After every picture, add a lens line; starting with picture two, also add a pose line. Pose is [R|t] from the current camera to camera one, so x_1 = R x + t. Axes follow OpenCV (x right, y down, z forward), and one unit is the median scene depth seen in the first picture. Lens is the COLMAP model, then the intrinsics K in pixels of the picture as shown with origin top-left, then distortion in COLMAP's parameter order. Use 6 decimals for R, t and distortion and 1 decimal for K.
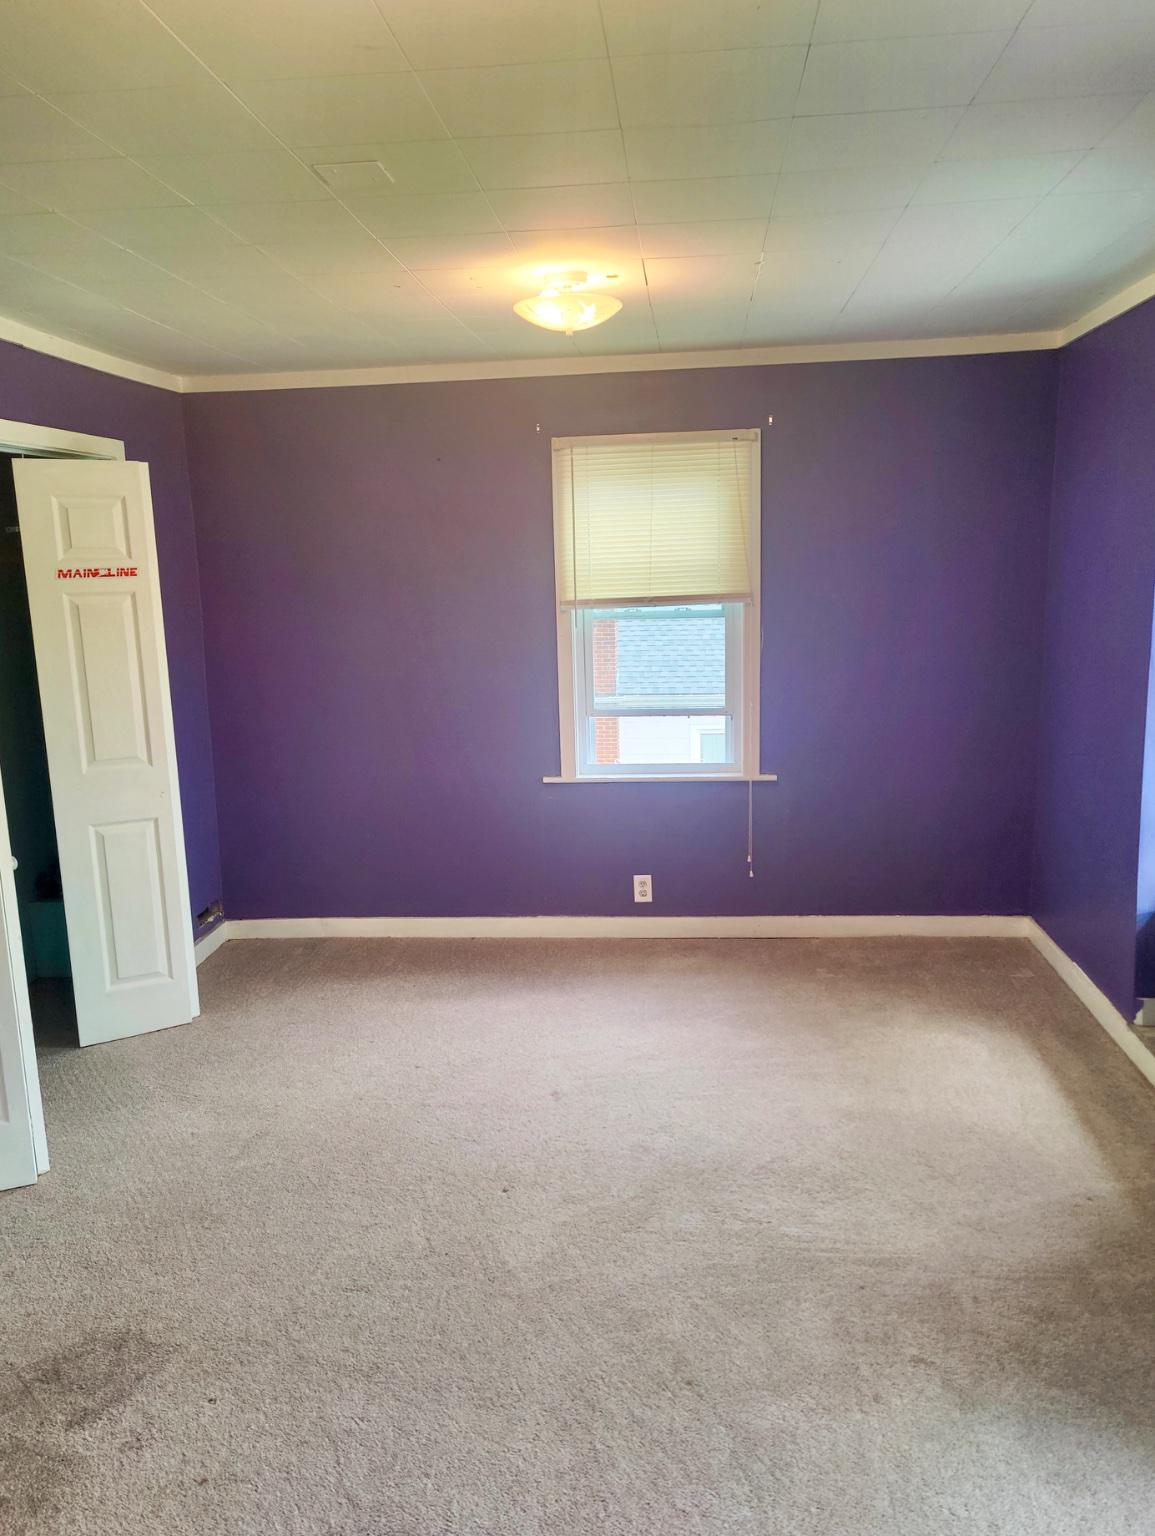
lens RADIAL K [[1141.0, 0, 577.5], [0, 1141.0, 768.0], [0, 0, 1]] dist [0.010180, -0.003646]
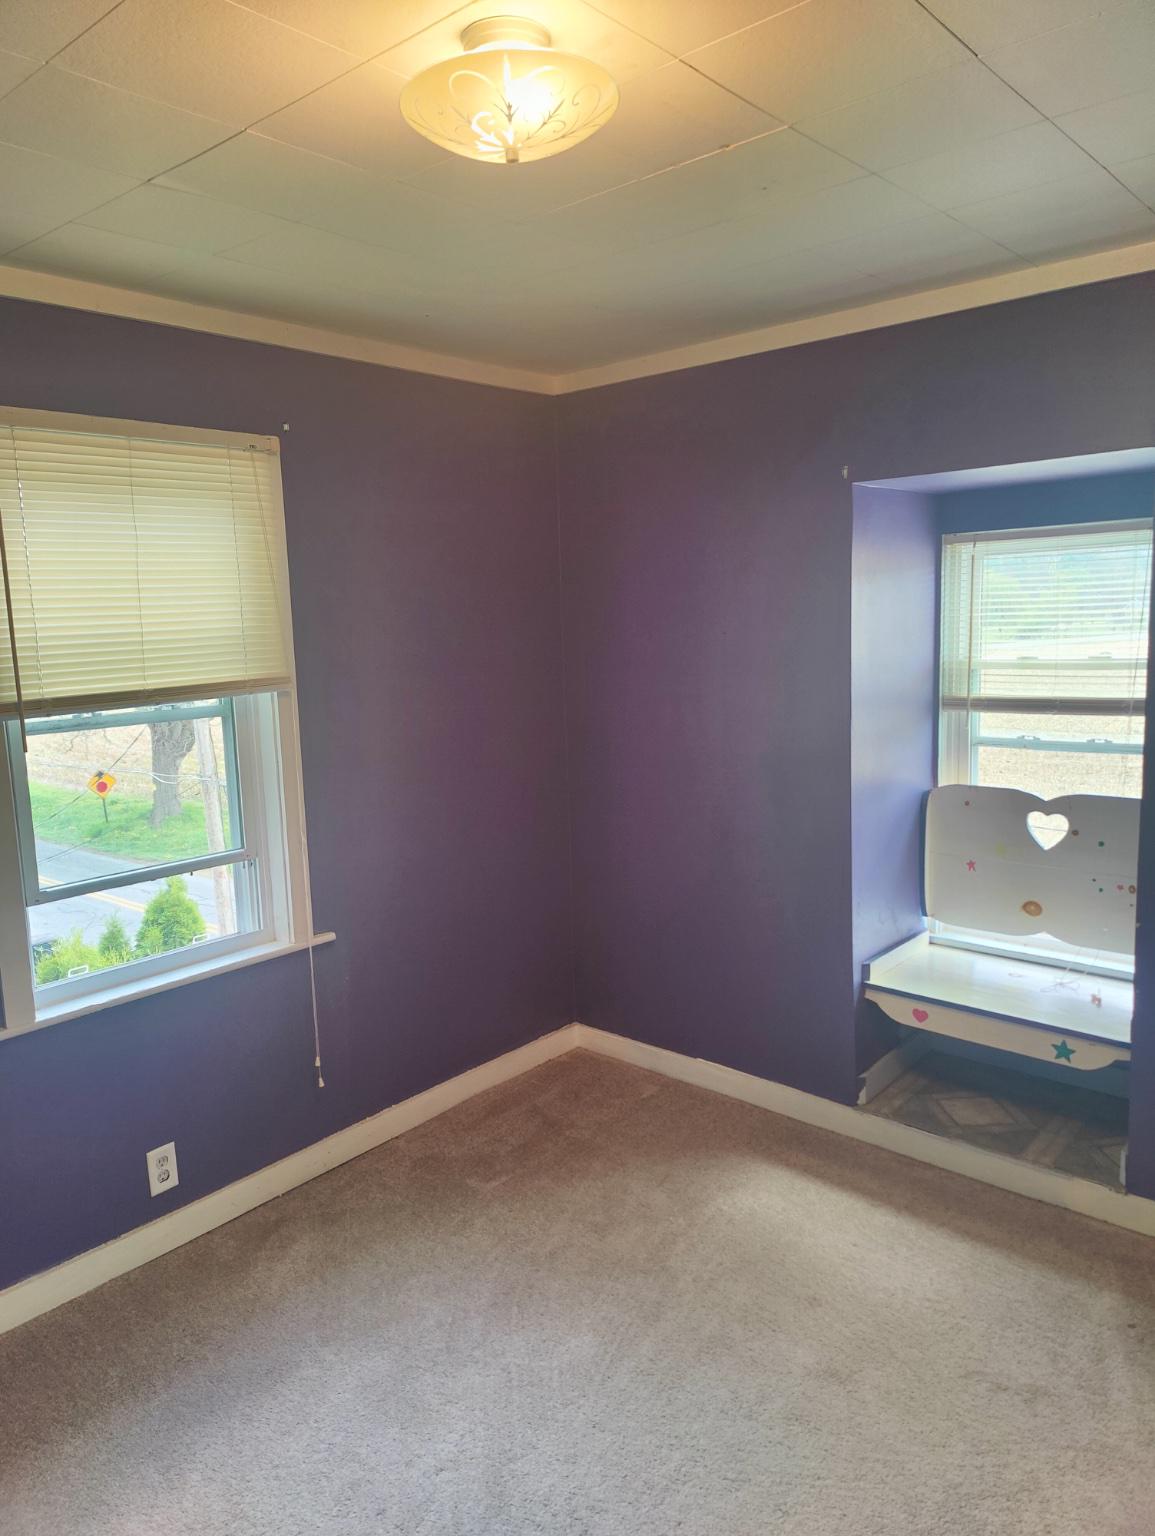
lens RADIAL K [[1059.1, 0, 553.6], [0, 1059.1, 769.8], [0, 0, 1]] dist [0.042472, -0.043622]
pose [[0.593738, -0.105953, 0.797652, -0.282200], [0.167289, 0.985887, 0.006433, -0.081230], [-0.787076, 0.129619, 0.603084, 0.532829]]
